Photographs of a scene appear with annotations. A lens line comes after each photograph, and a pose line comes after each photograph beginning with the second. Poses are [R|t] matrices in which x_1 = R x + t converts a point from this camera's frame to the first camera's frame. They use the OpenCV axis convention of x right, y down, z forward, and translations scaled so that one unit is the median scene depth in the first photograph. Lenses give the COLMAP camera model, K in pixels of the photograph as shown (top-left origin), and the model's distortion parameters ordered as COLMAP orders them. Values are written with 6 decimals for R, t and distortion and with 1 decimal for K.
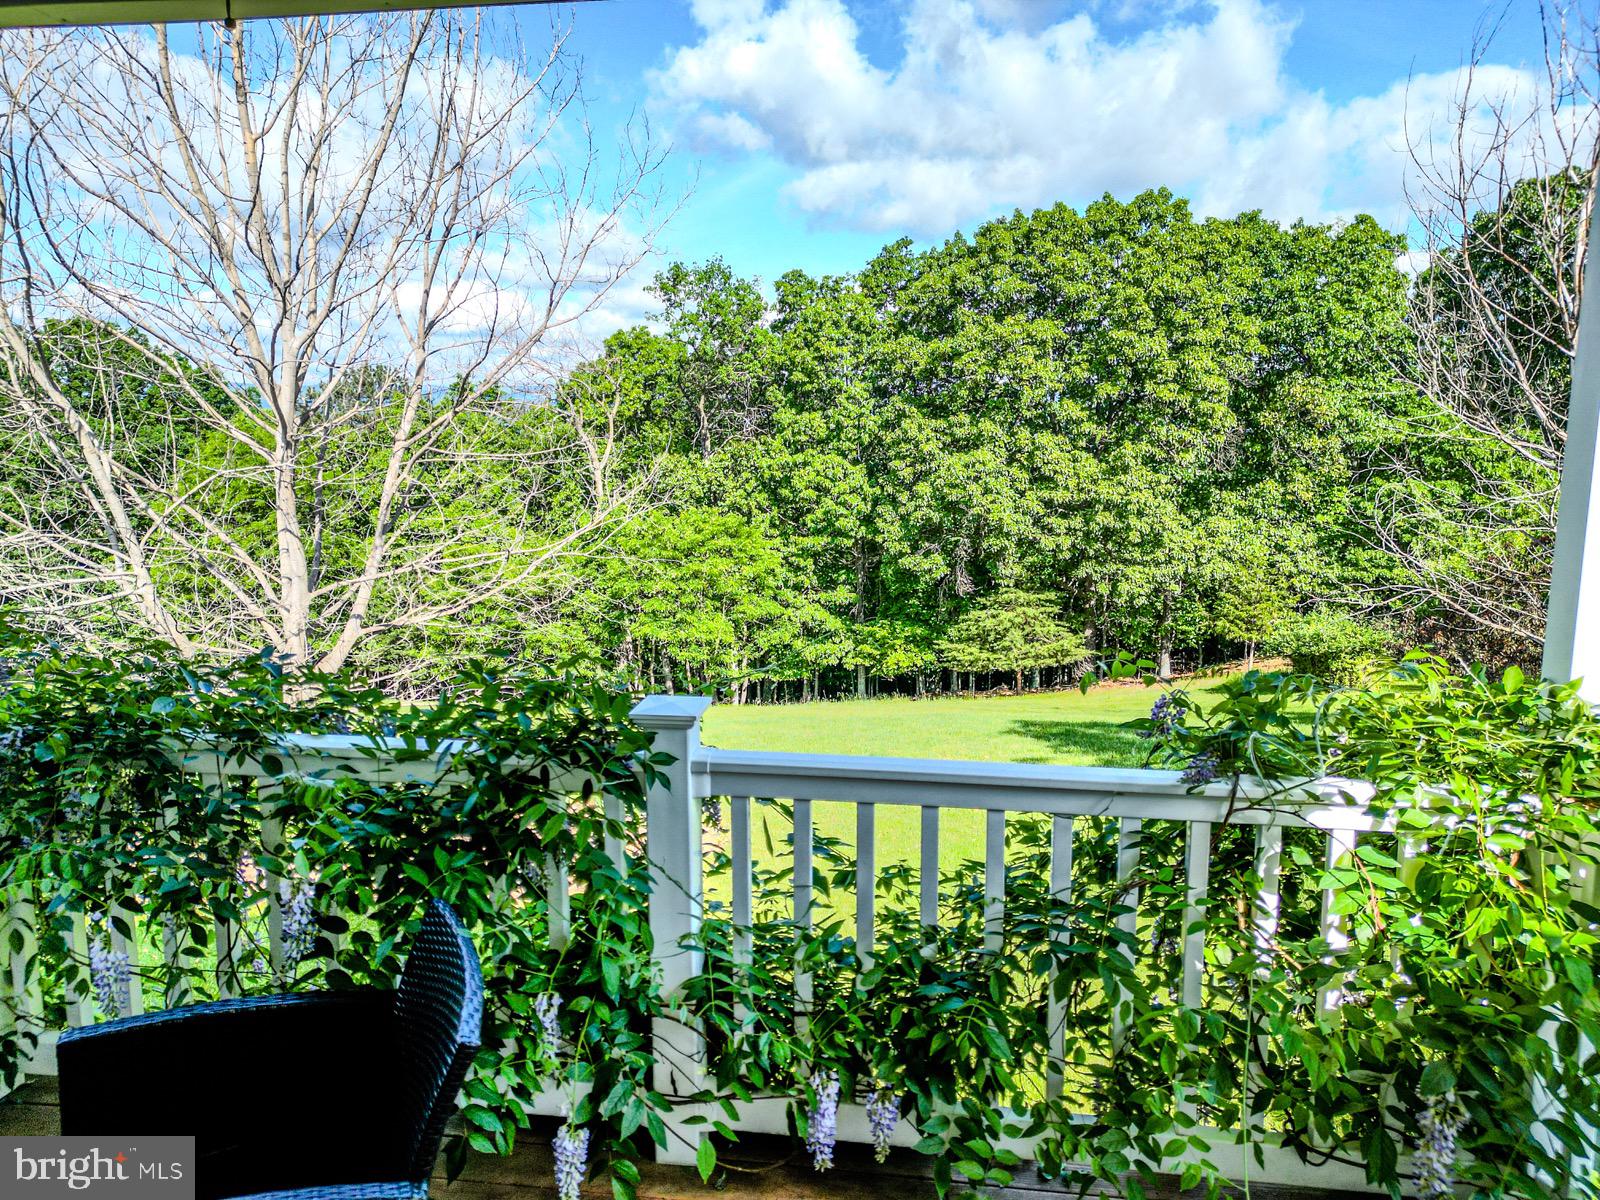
lens RADIAL K [[1117.1, 0, 794.3], [0, 1117.1, 605.0], [0, 0, 1]] dist [0.059977, -0.048077]
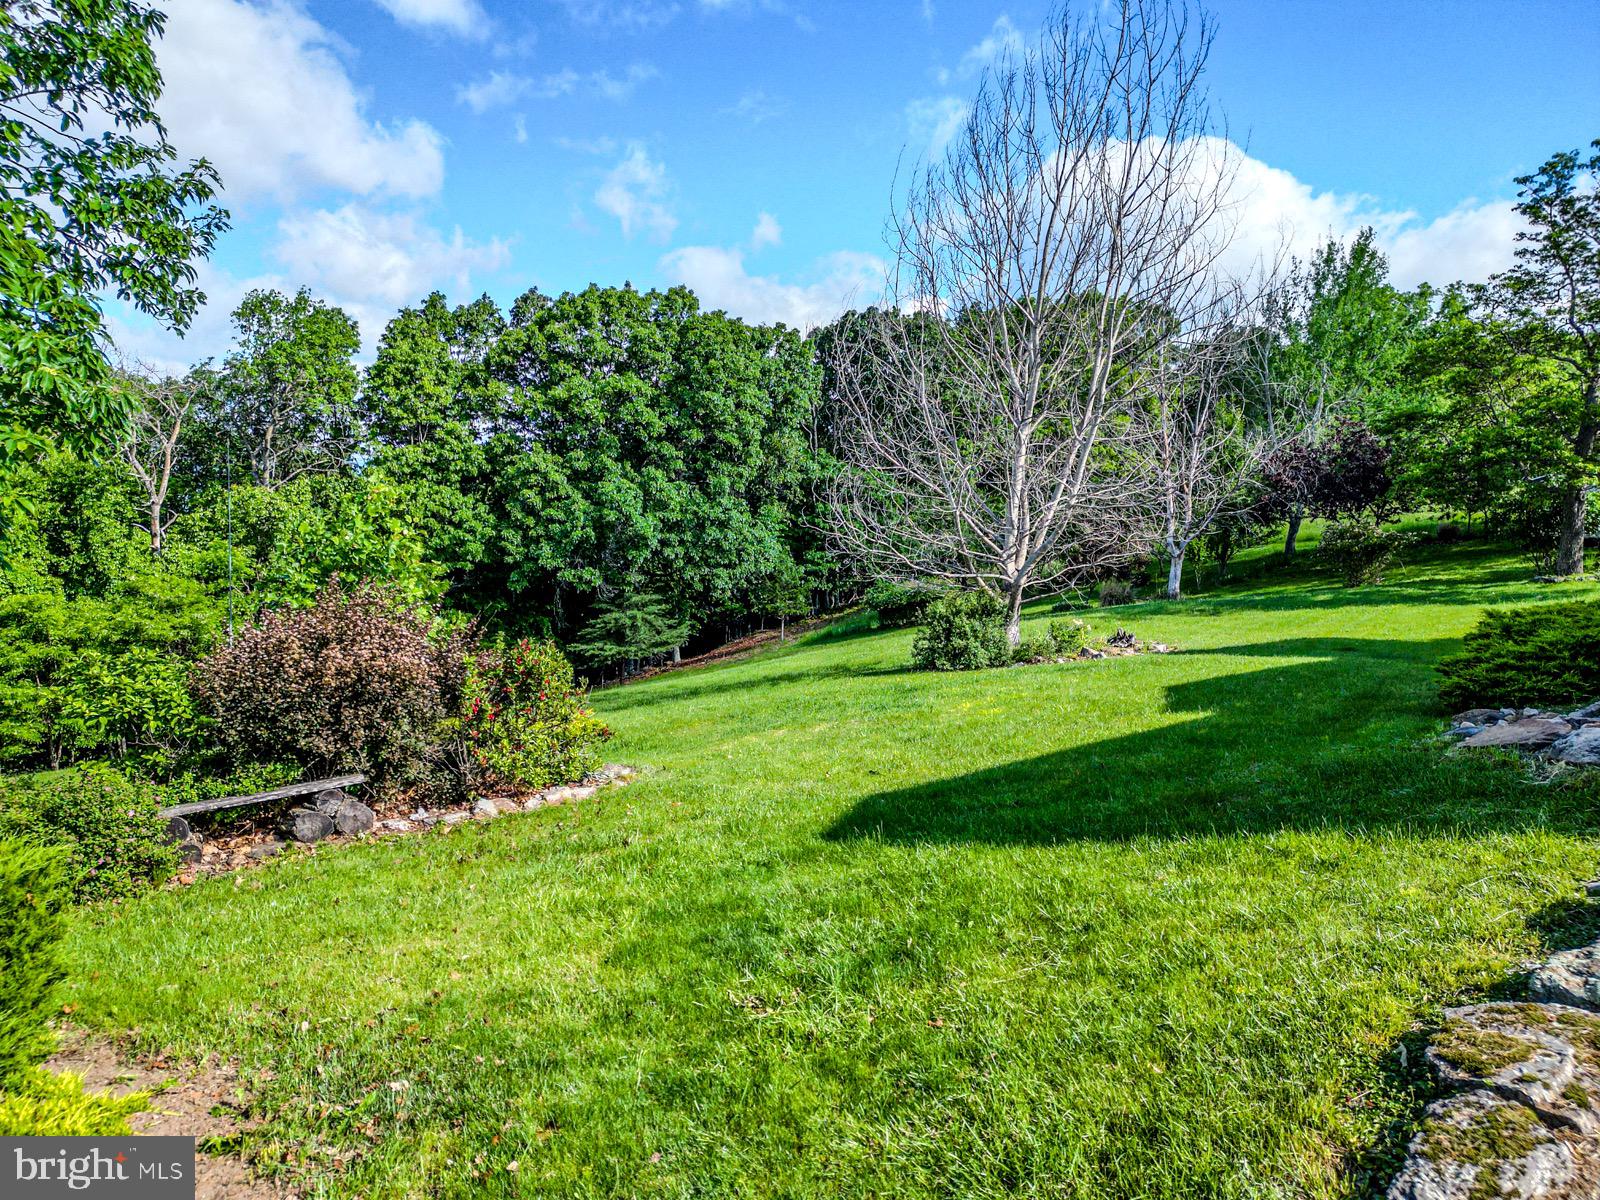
lens RADIAL K [[1117.1, 0, 803.3], [0, 1117.1, 611.8], [0, 0, 1]] dist [0.059977, -0.048077]
pose [[0.692985, -0.081963, 0.716278, -0.547353], [0.113386, 0.993543, 0.003991, 0.022255], [-0.711980, 0.078450, 0.697804, 0.008698]]
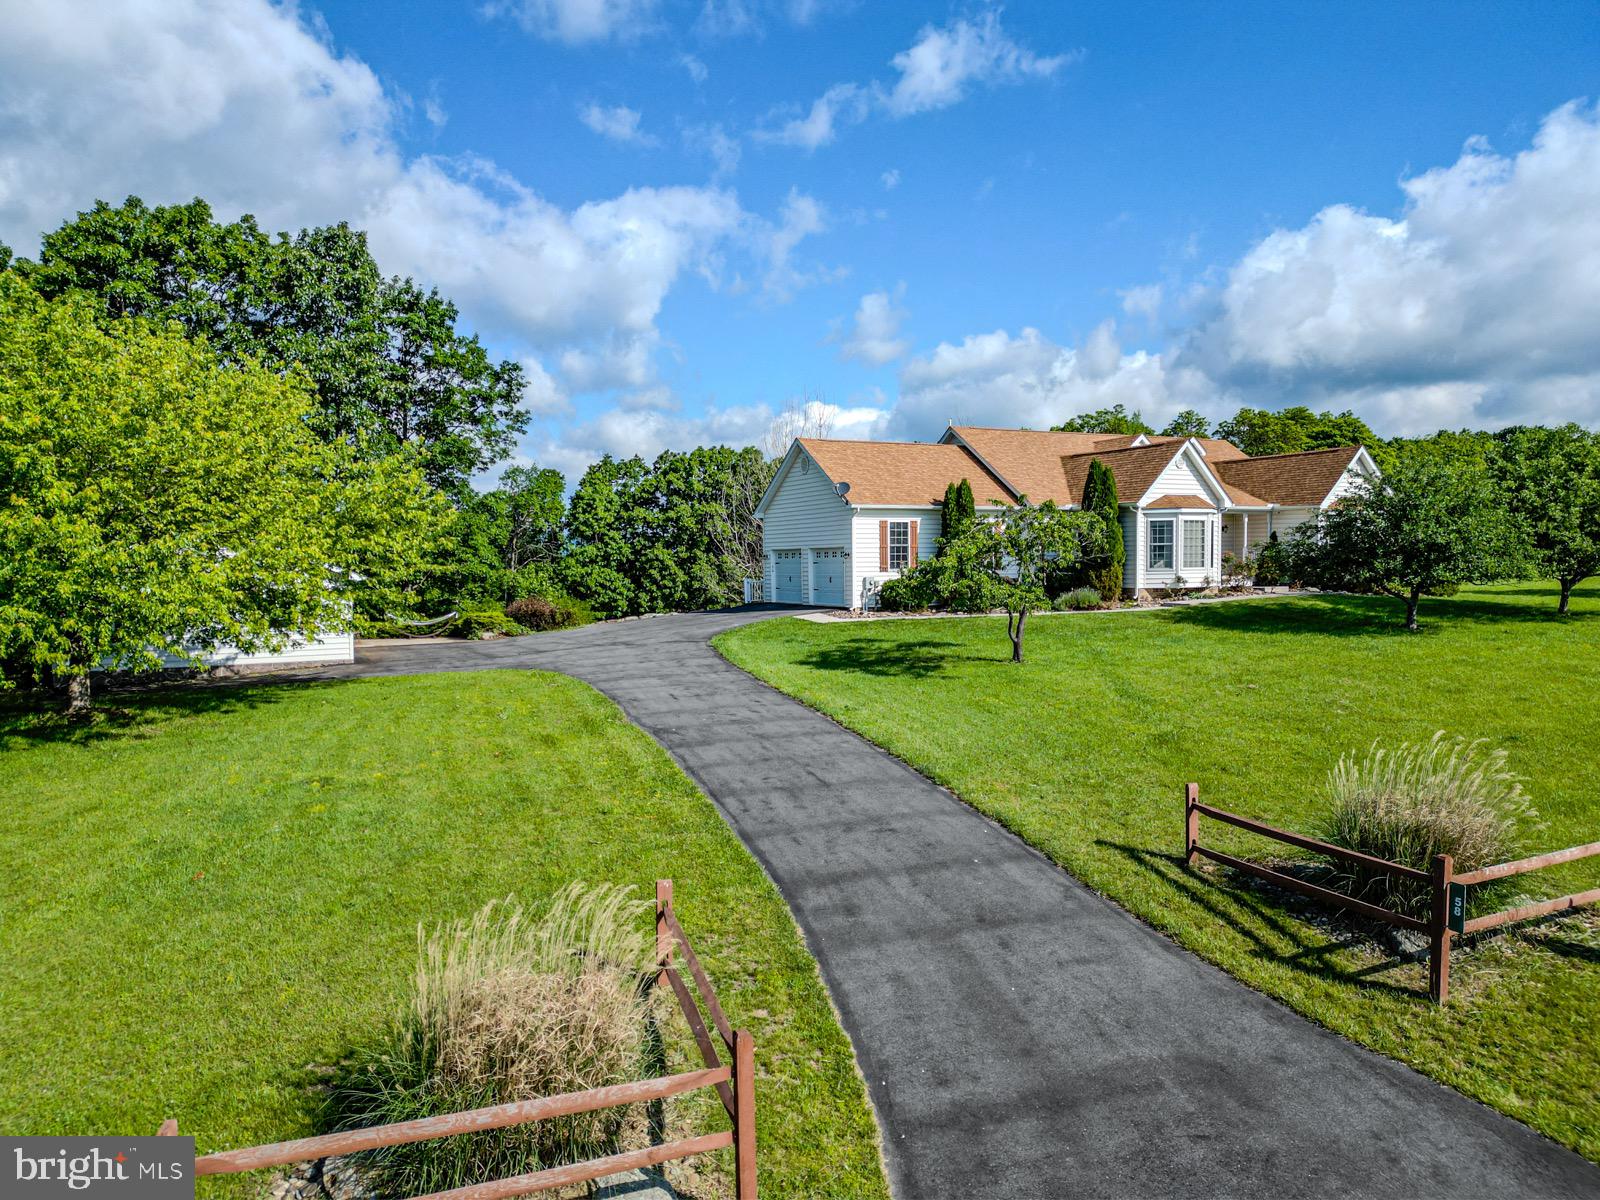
lens RADIAL K [[1117.1, 0, 795.9], [0, 1117.1, 607.3], [0, 0, 1]] dist [0.059977, -0.048077]
pose [[0.816368, -0.031597, 0.576667, -0.852845], [0.098971, 0.991385, -0.085790, 0.132994], [-0.568989, 0.127110, 0.812462, -0.756862]]
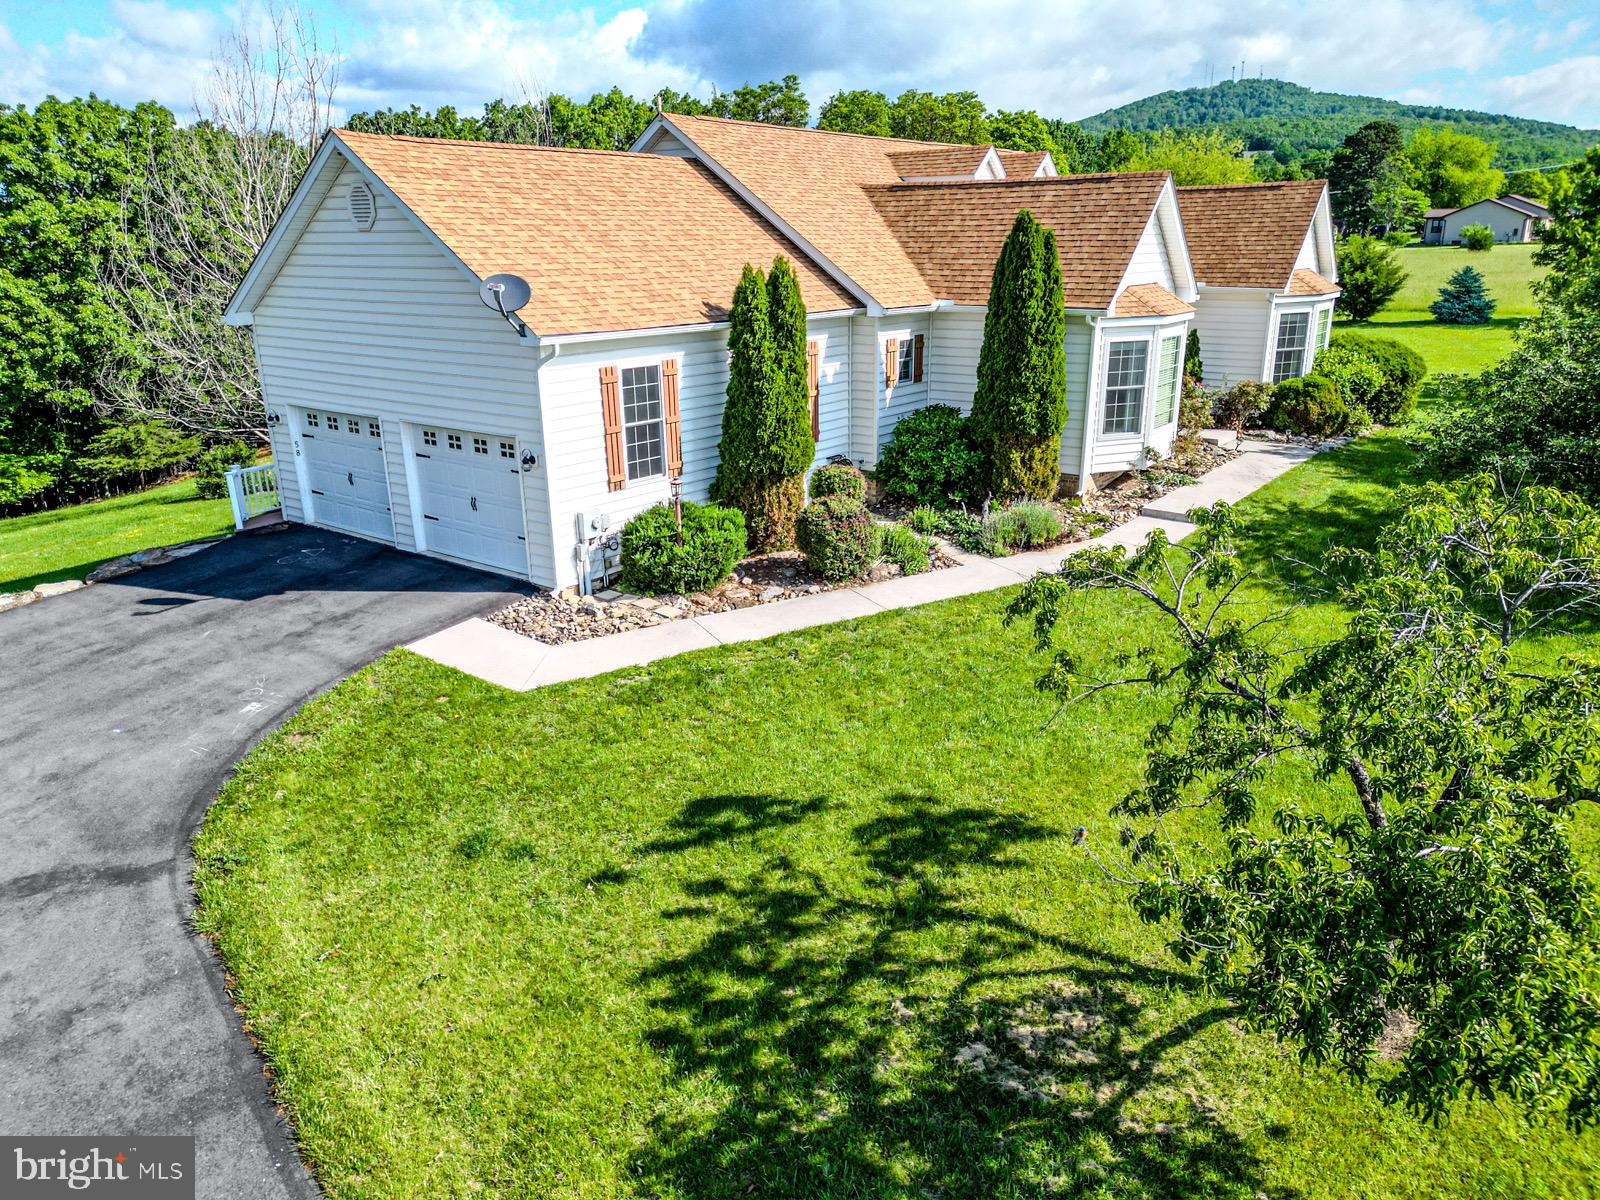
lens RADIAL K [[1117.1, 0, 797.9], [0, 1117.1, 605.6], [0, 0, 1]] dist [0.059977, -0.048077]
pose [[0.483763, -0.277221, 0.830133, -0.602185], [0.144800, 0.960788, 0.236471, 0.005851], [-0.863137, 0.005808, 0.504936, -0.361999]]
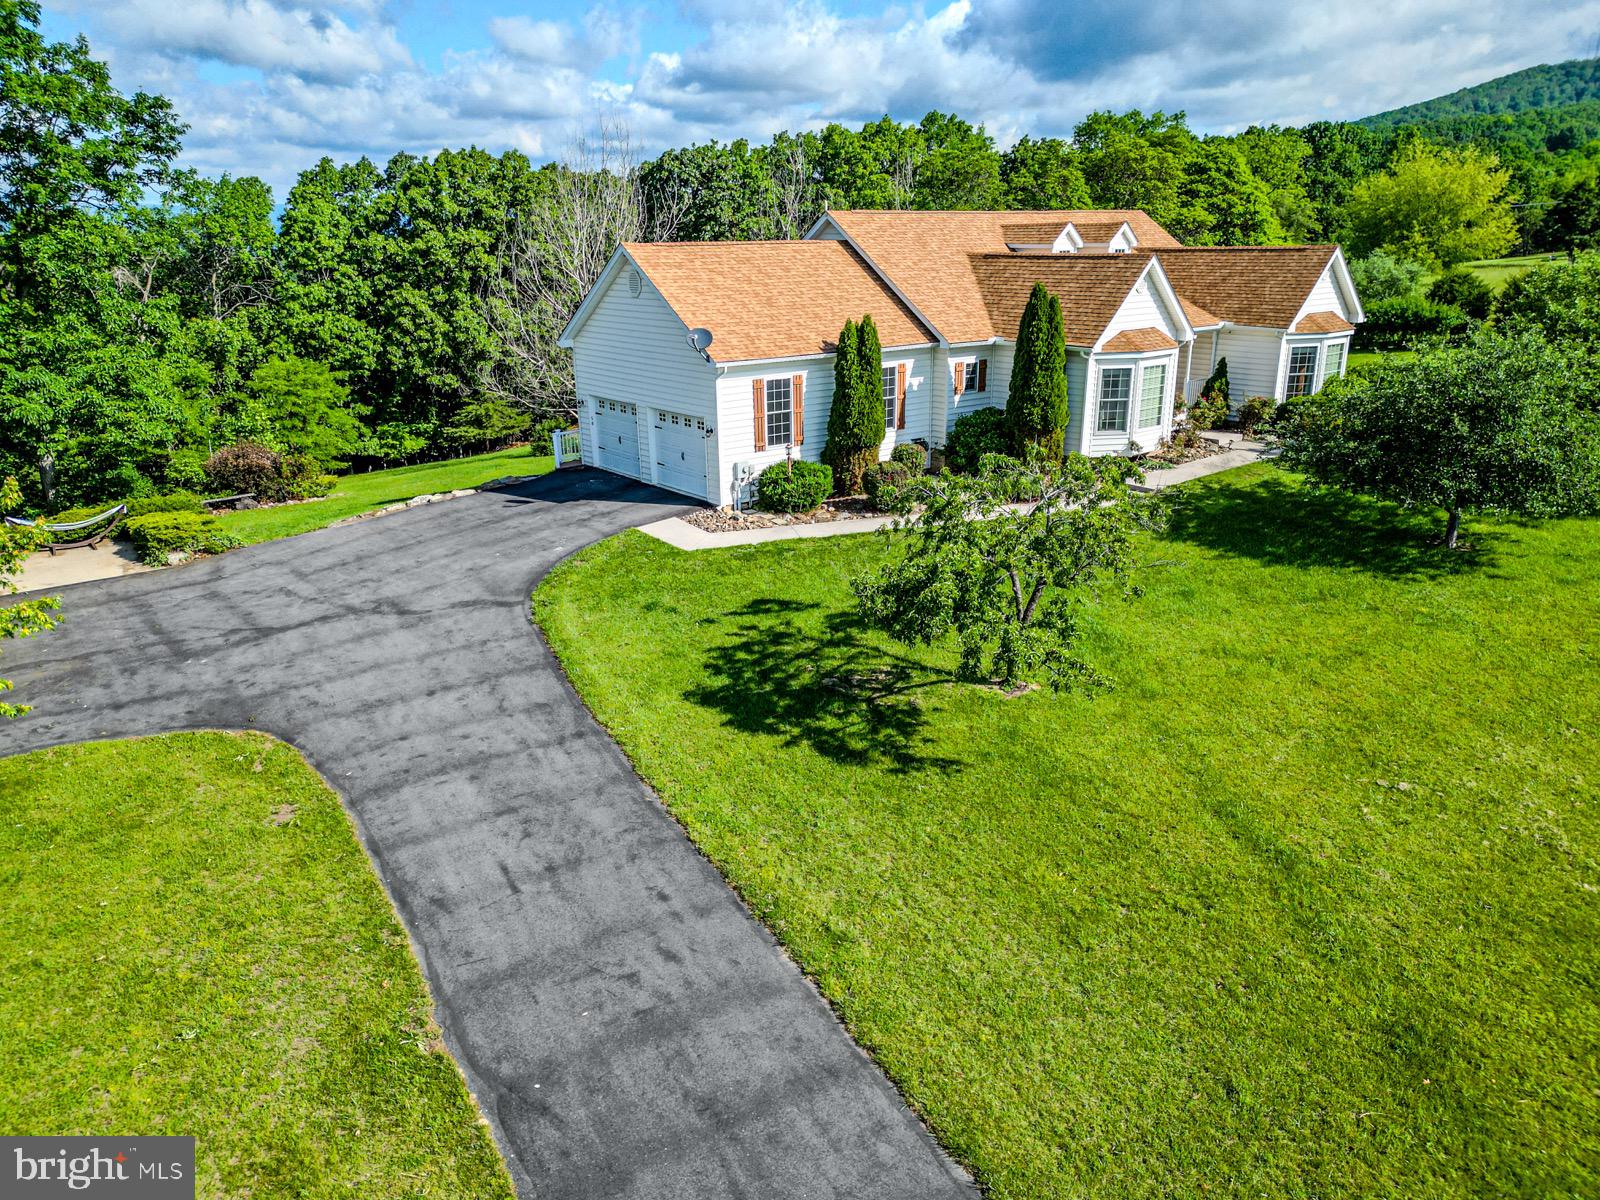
lens RADIAL K [[1117.1, 0, 797.9], [0, 1117.1, 610.1], [0, 0, 1]] dist [0.059977, -0.048077]
pose [[0.683578, -0.238823, 0.689699, -0.745301], [0.123443, 0.969168, 0.213248, 0.003255], [-0.719363, -0.060633, 0.691983, -0.565787]]
